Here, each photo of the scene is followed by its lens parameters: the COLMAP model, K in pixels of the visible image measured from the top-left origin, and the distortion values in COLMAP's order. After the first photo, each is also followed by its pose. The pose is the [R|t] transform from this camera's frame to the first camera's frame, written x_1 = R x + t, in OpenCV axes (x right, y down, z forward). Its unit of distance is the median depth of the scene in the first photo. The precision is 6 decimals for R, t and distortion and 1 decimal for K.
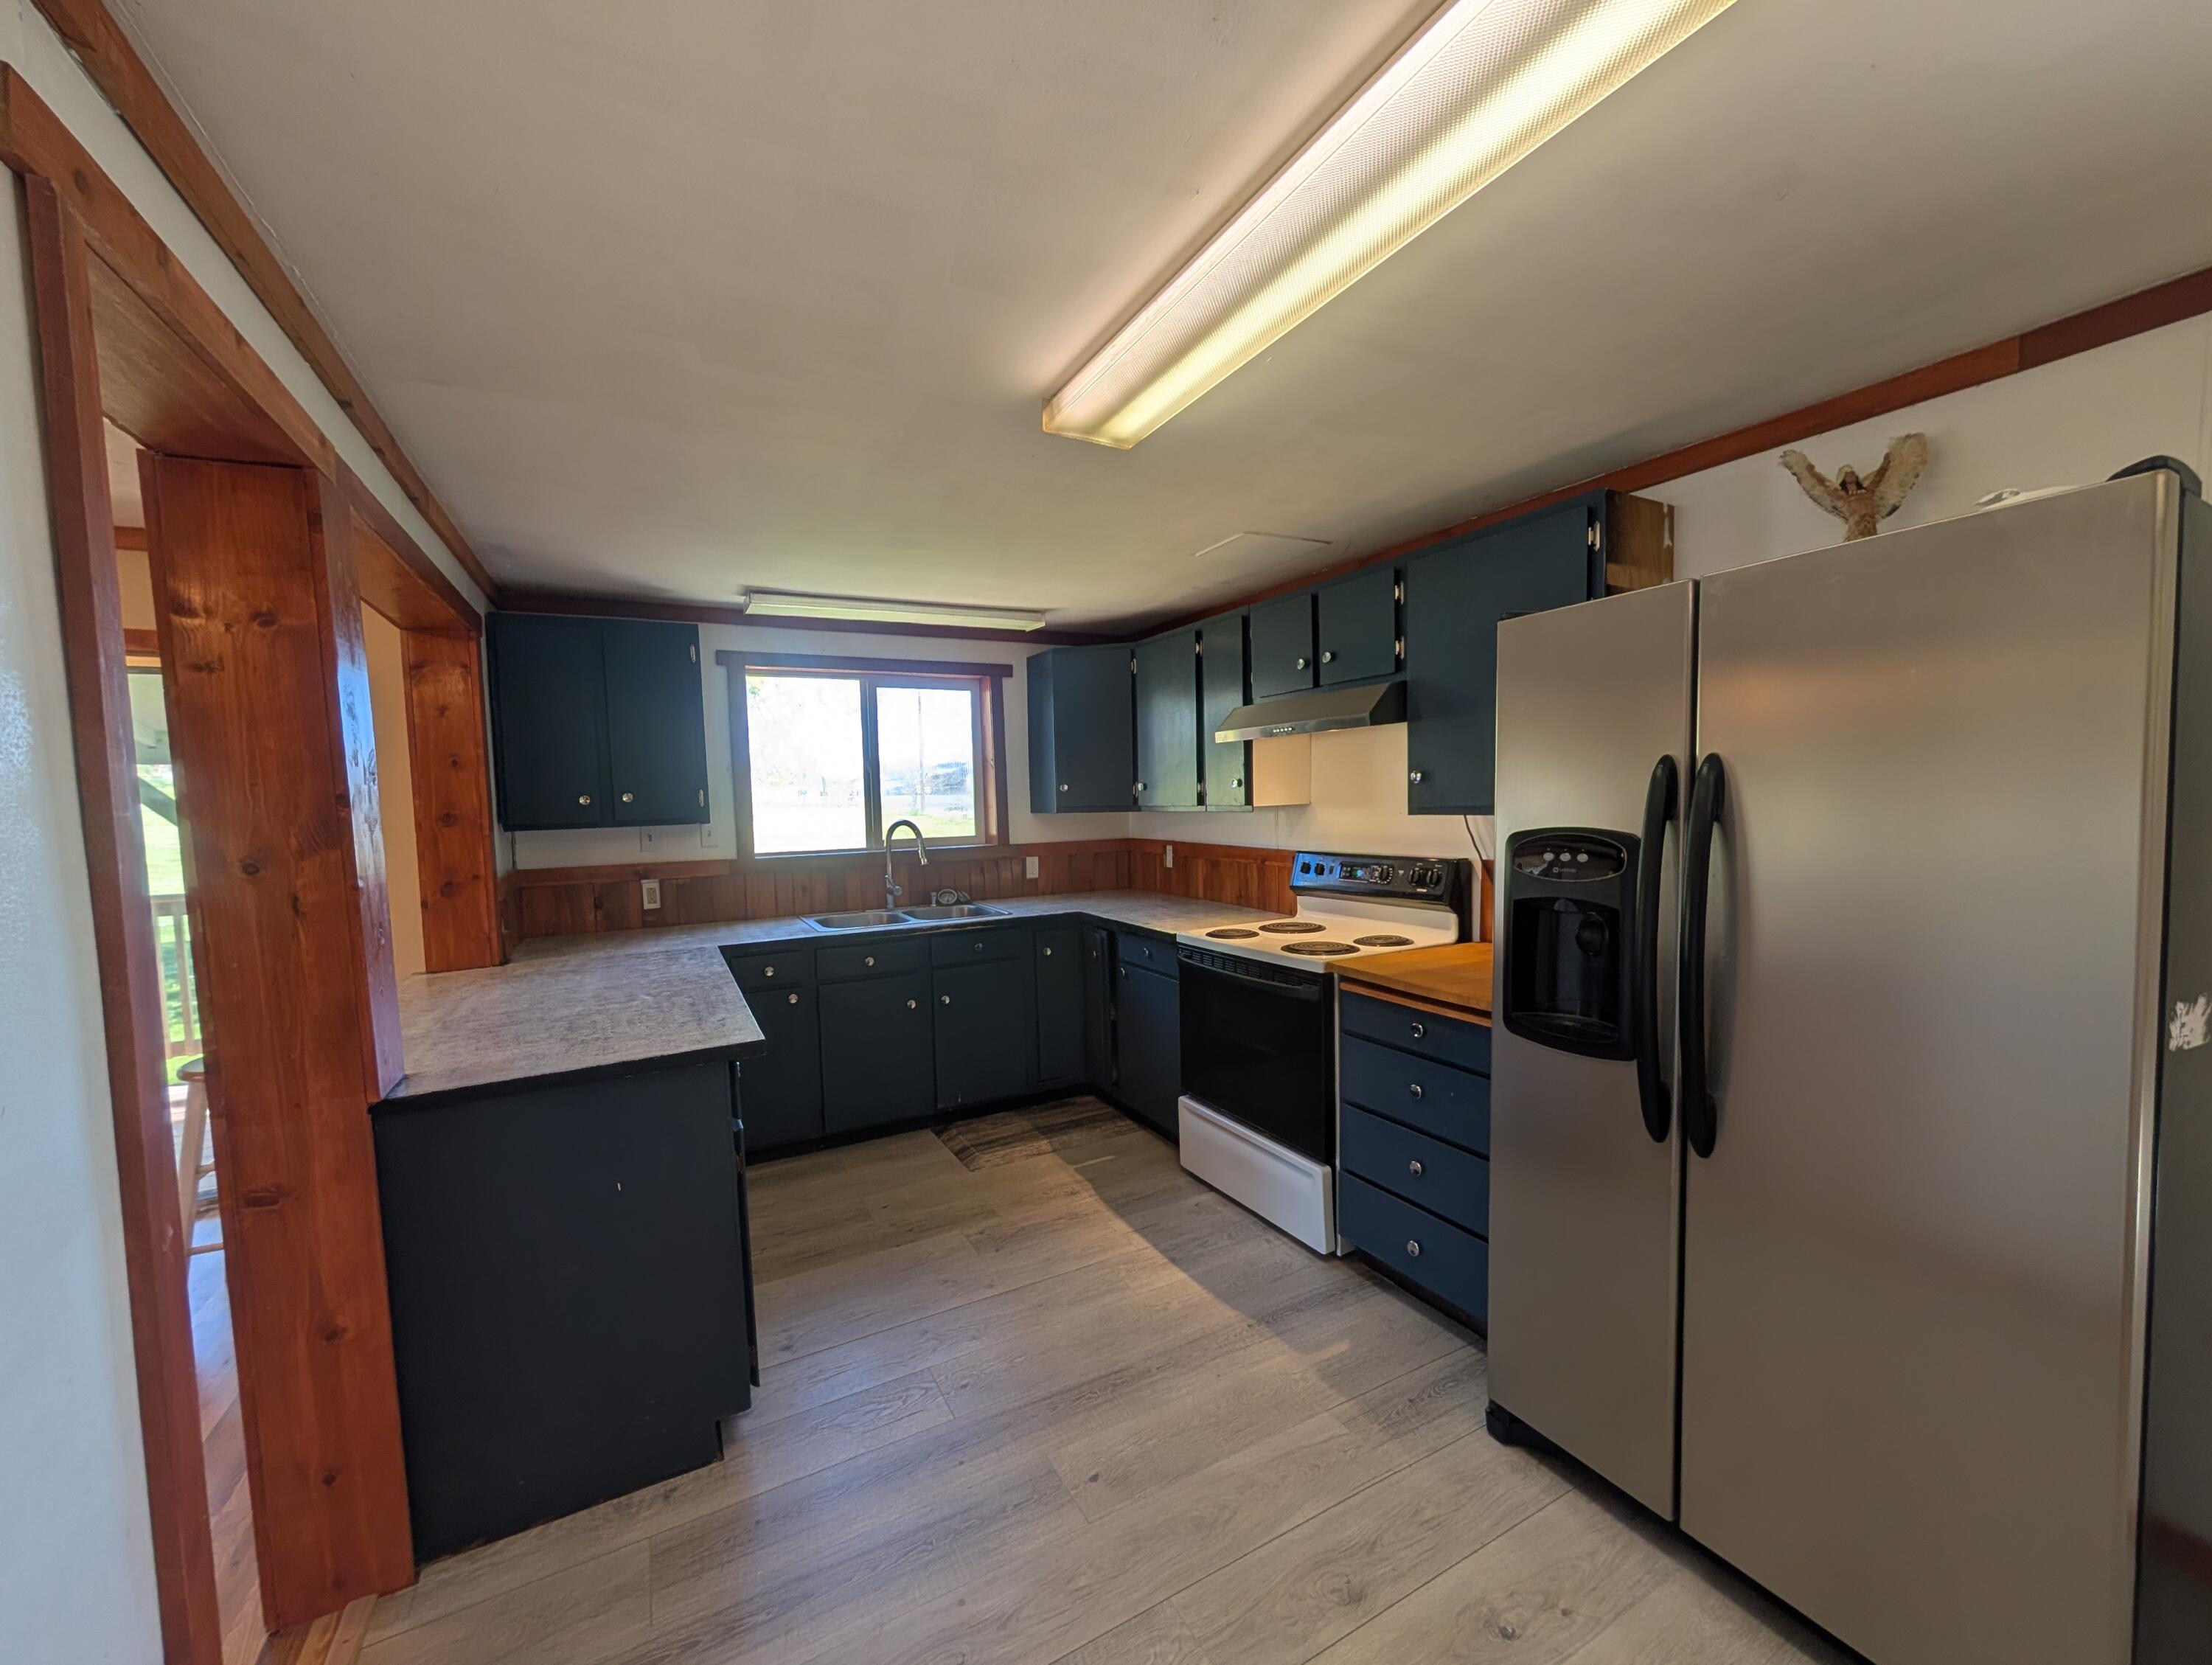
lens RADIAL K [[858.7, 0, 1113.5], [0, 858.7, 850.0], [0, 0, 1]] dist [-0.000194, 0.000290]
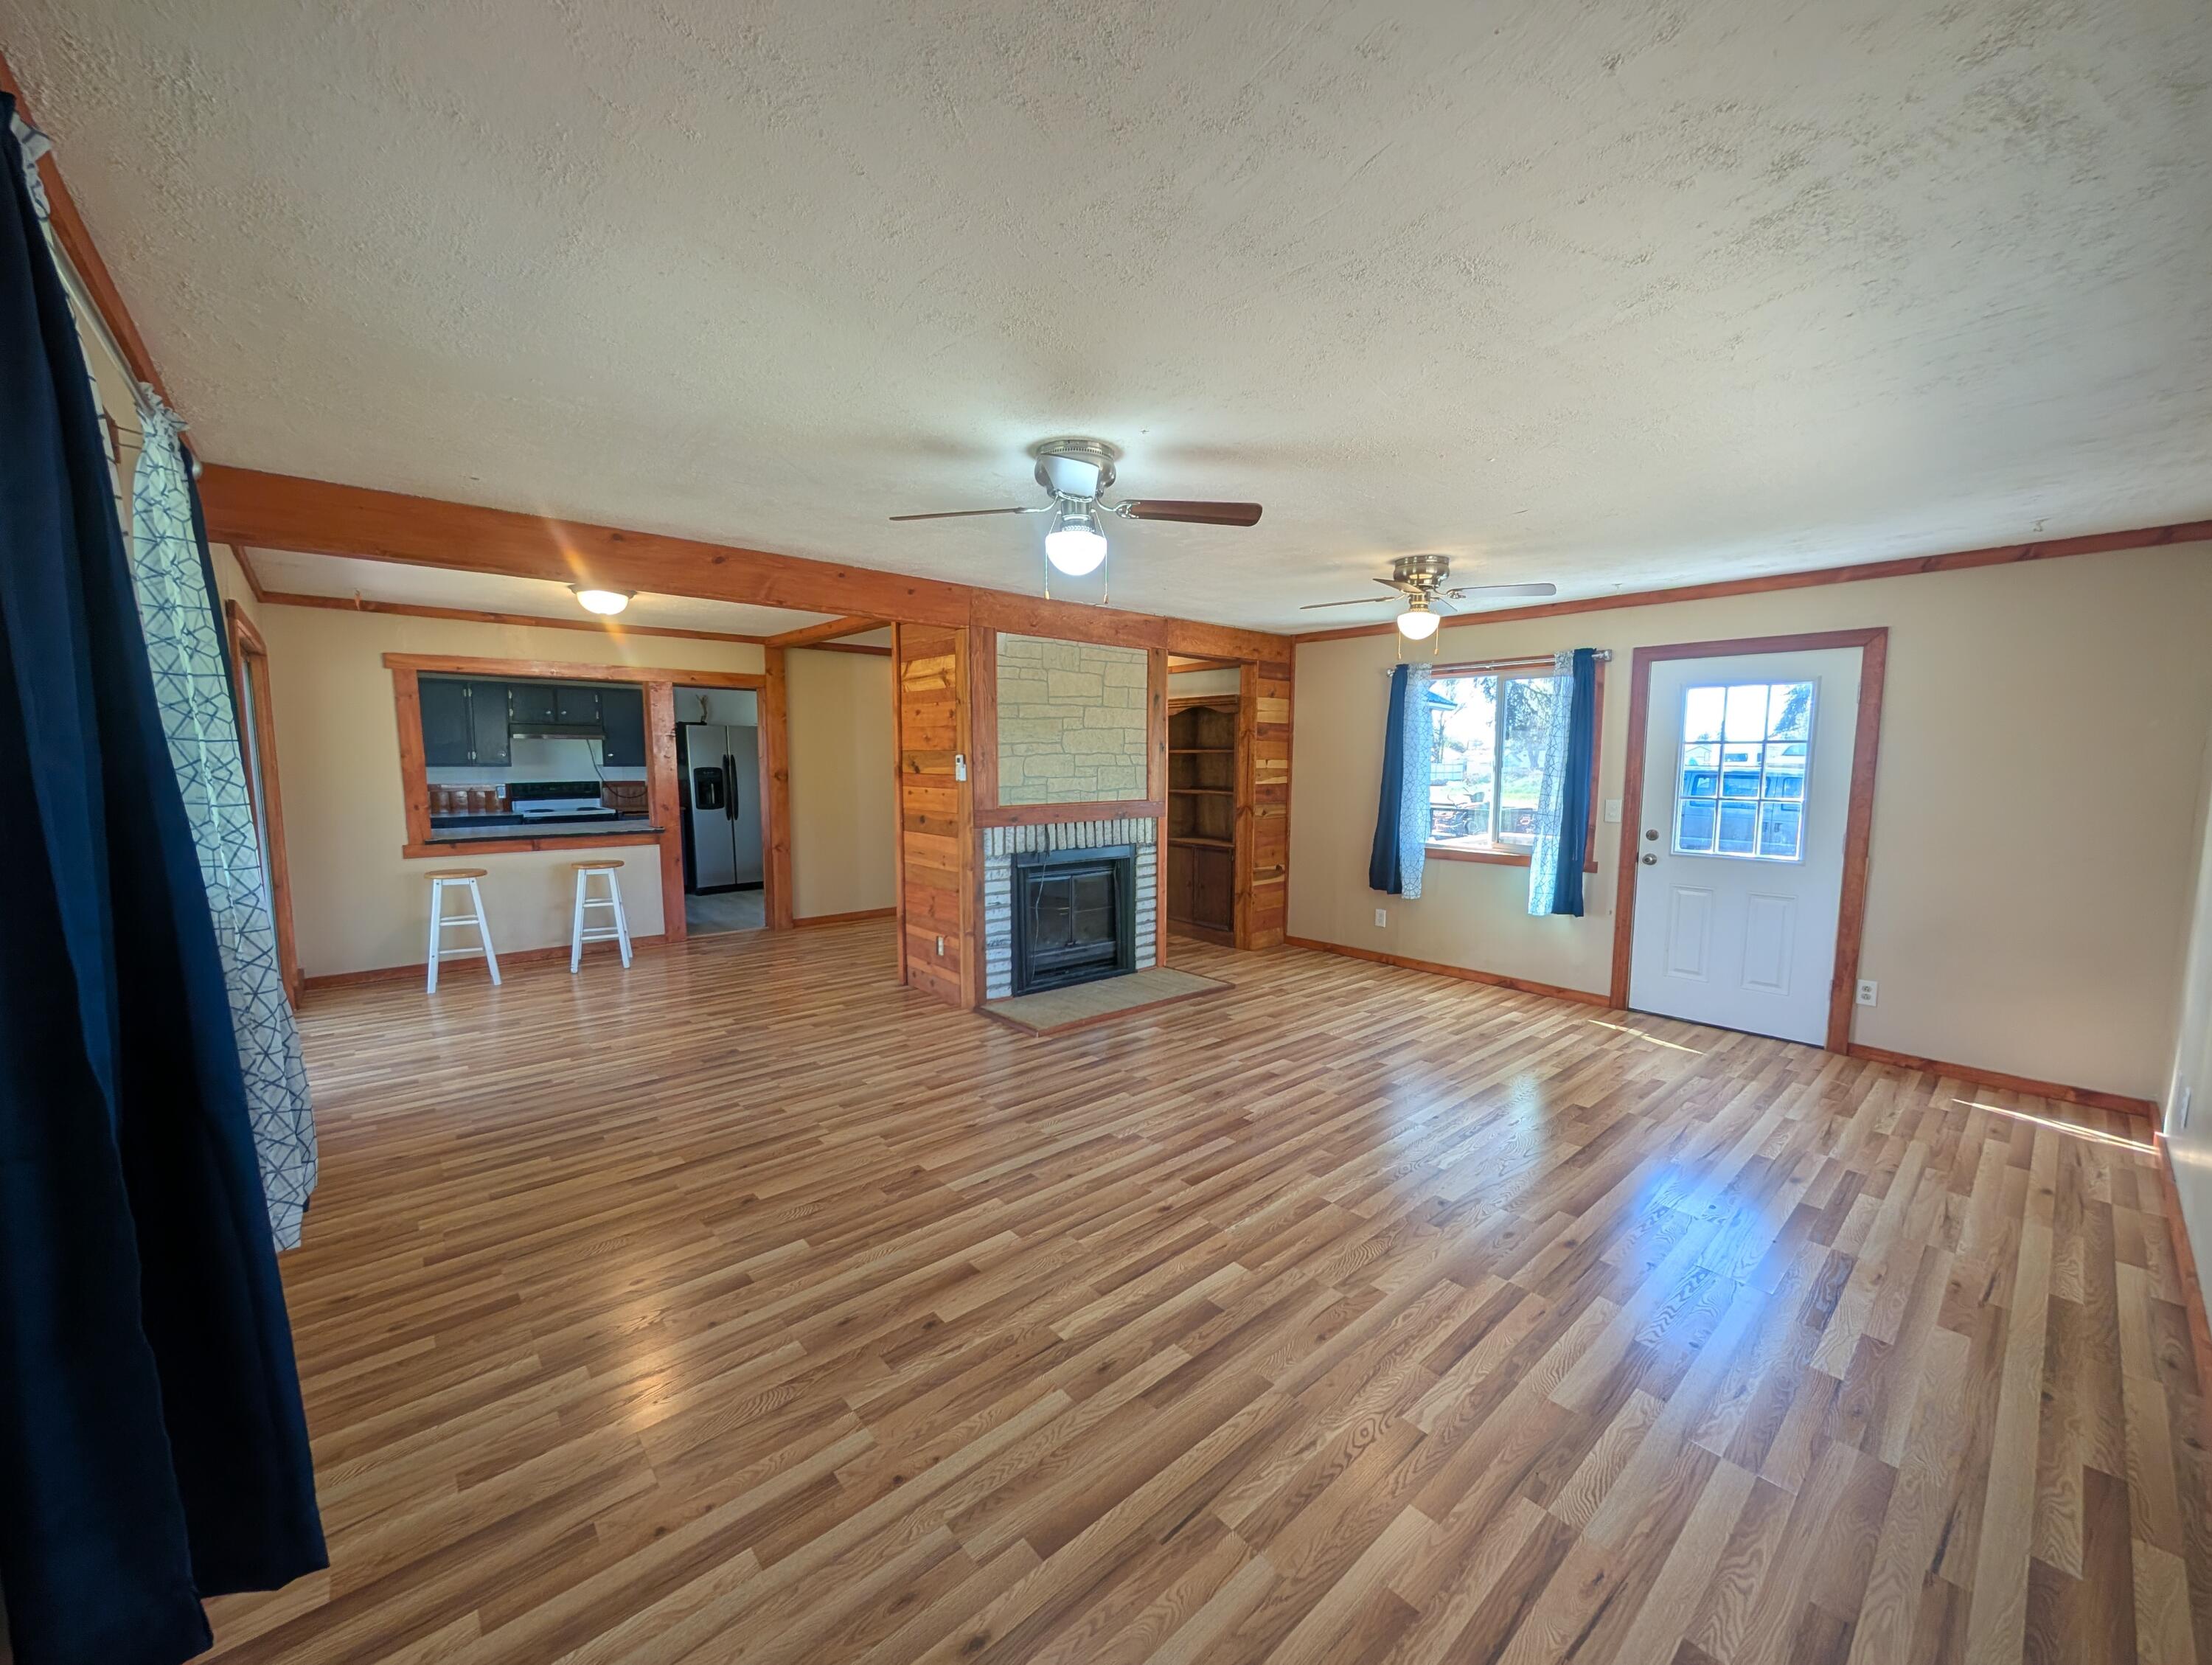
lens RADIAL K [[858.7, 0, 1103.9], [0, 858.7, 846.1], [0, 0, 1]] dist [-0.000194, 0.000290]
pose [[-0.215088, -0.083349, 0.973032, -2.387007], [0.059357, 0.993394, 0.098214, 0.036923], [-0.974789, 0.078881, -0.208719, -0.111521]]
